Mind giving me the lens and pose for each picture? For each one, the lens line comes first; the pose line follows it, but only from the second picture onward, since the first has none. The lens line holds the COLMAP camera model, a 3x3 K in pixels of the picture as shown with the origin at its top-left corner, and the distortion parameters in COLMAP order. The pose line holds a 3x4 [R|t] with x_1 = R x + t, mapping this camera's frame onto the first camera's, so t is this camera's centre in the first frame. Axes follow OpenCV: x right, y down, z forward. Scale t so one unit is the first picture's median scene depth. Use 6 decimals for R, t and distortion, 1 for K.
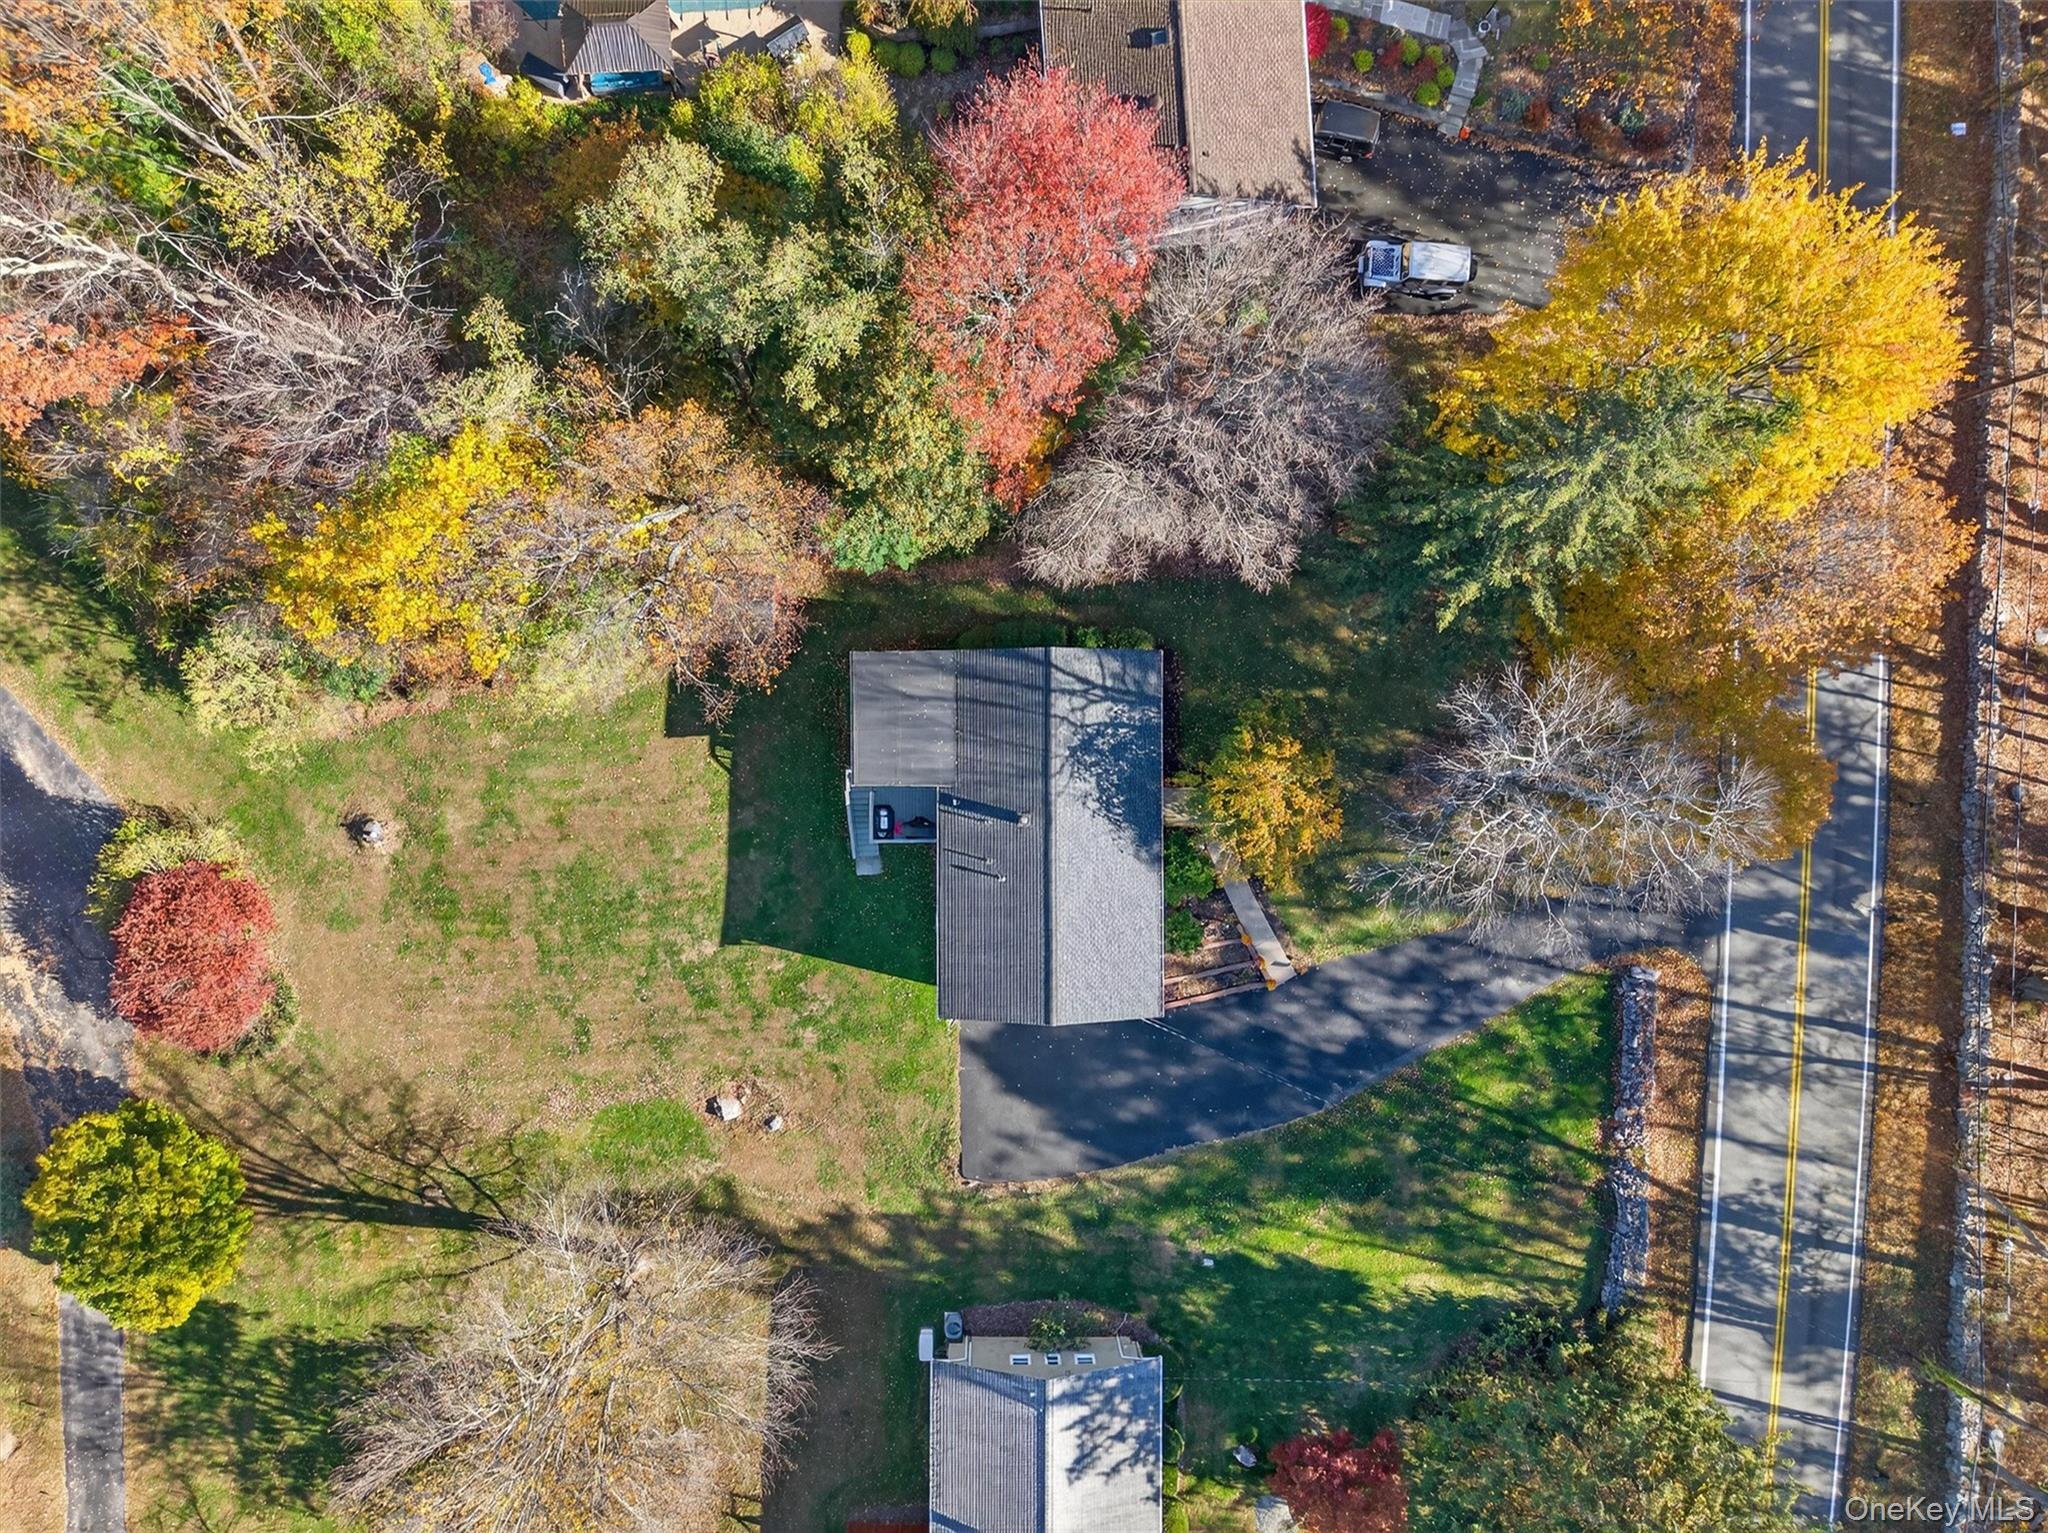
lens RADIAL K [[1392.7, 0, 1024.0], [0, 1392.7, 766.5], [0, 0, 1]] dist [0.036736, -0.033578]
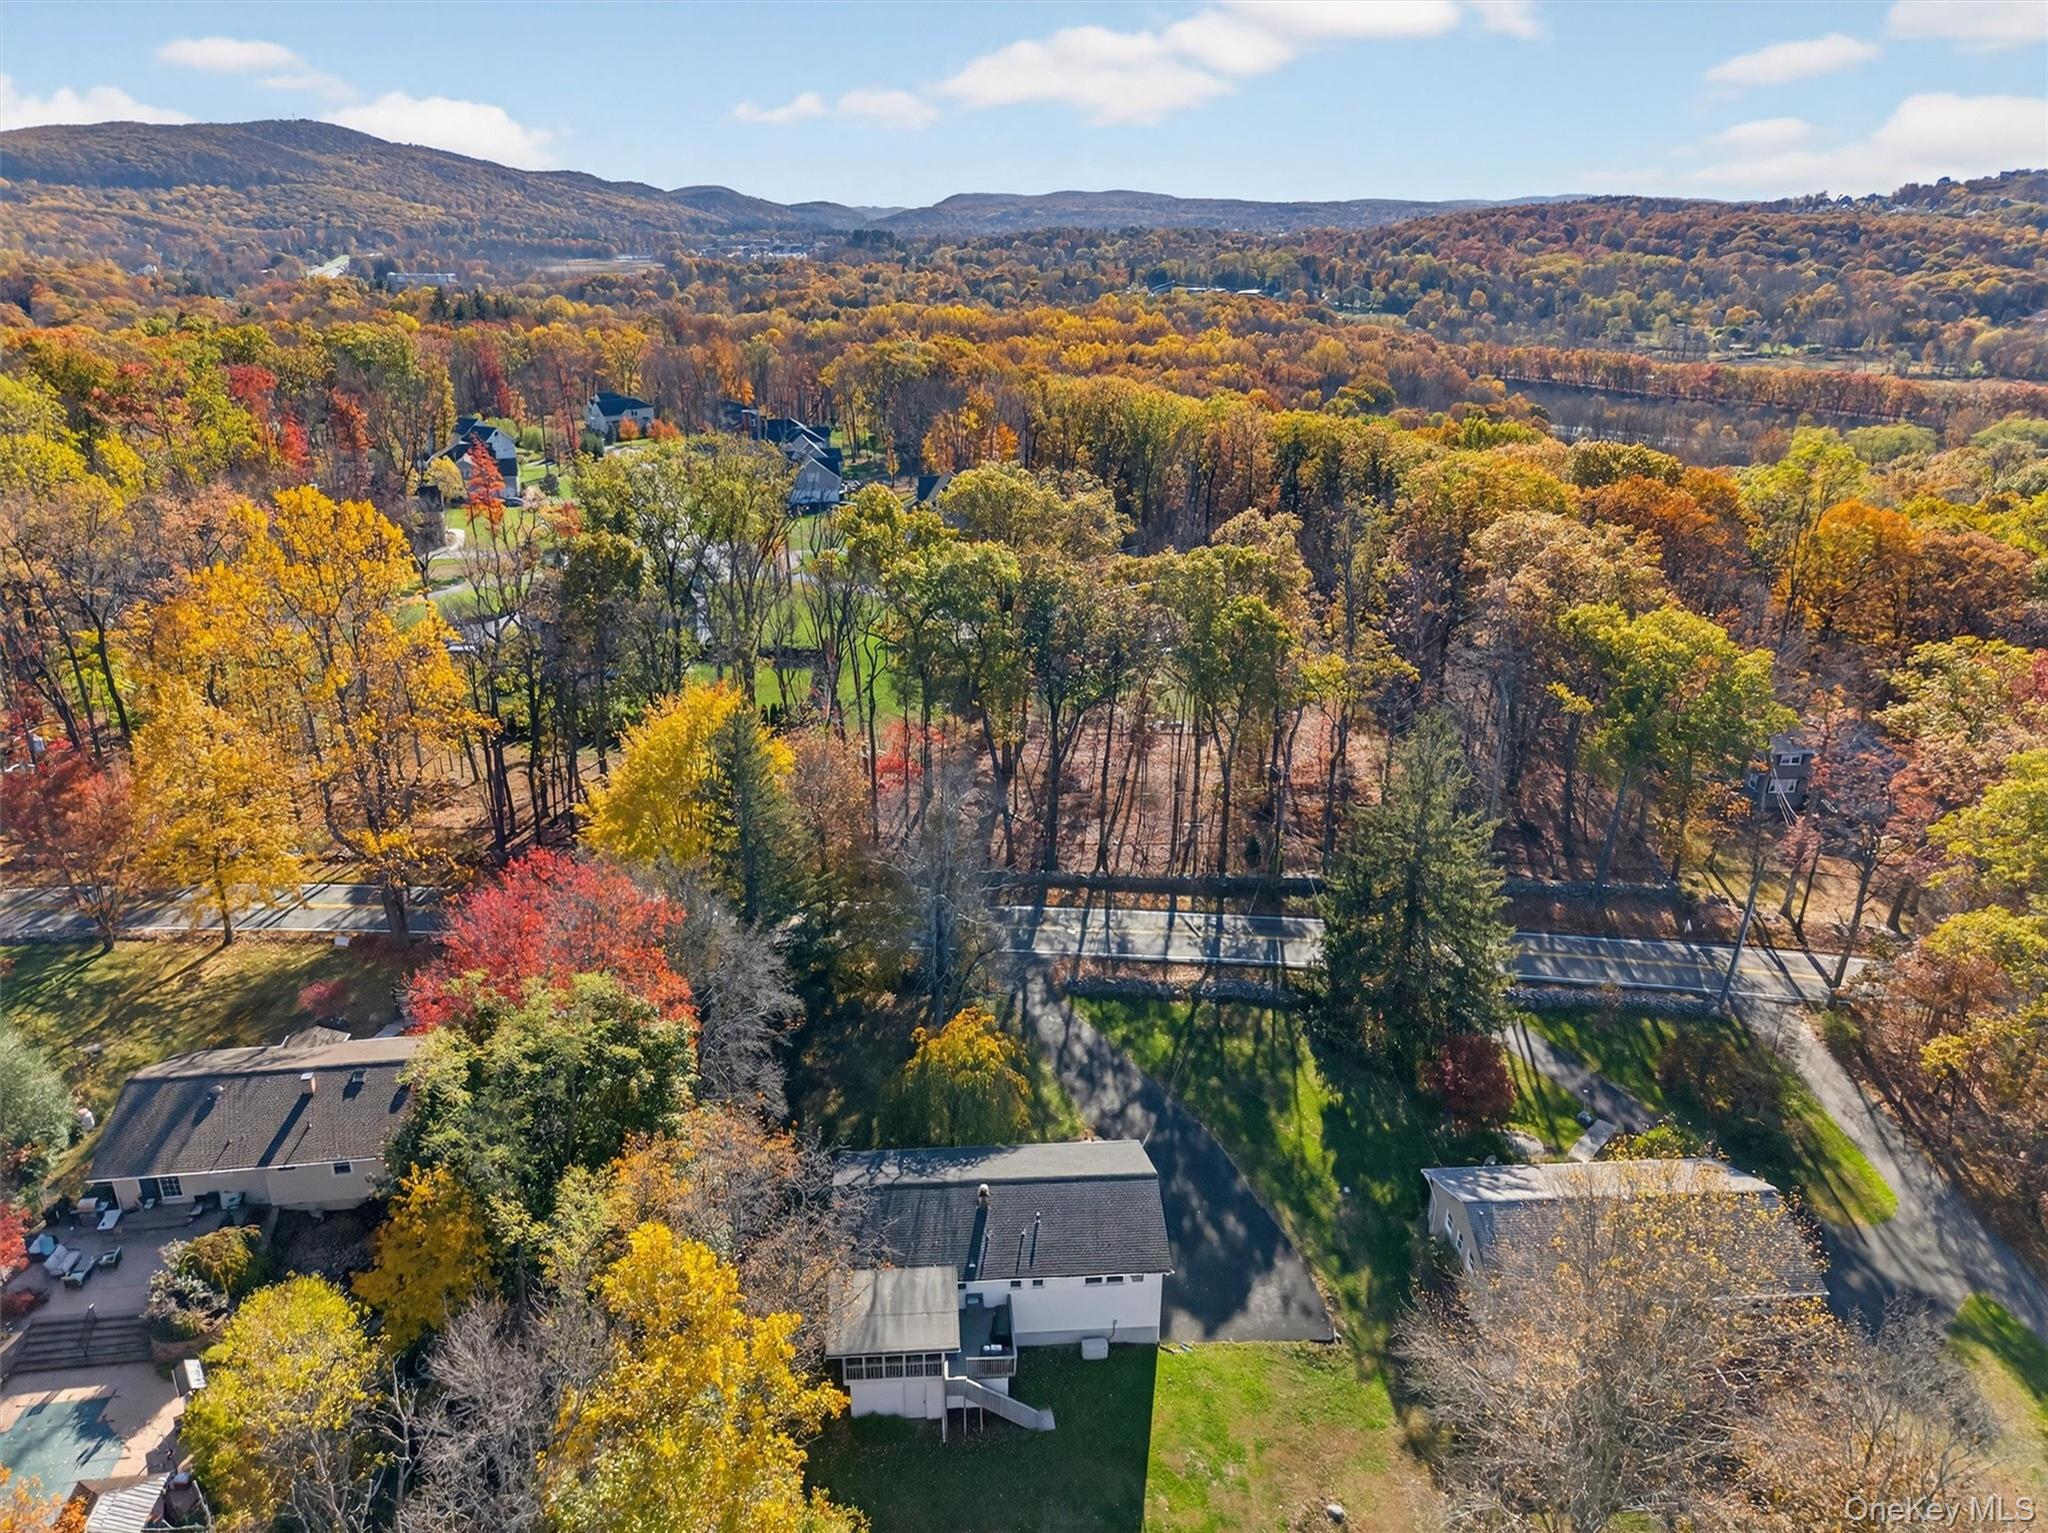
lens RADIAL K [[1374.2, 0, 1004.6], [0, 1374.2, 761.9], [0, 0, 1]] dist [0.023525, -0.021251]
pose [[-0.067276, -0.393613, 0.916811, -0.807130], [0.997702, -0.019163, 0.064984, -0.010128], [-0.008009, 0.919077, 0.393997, 0.200168]]
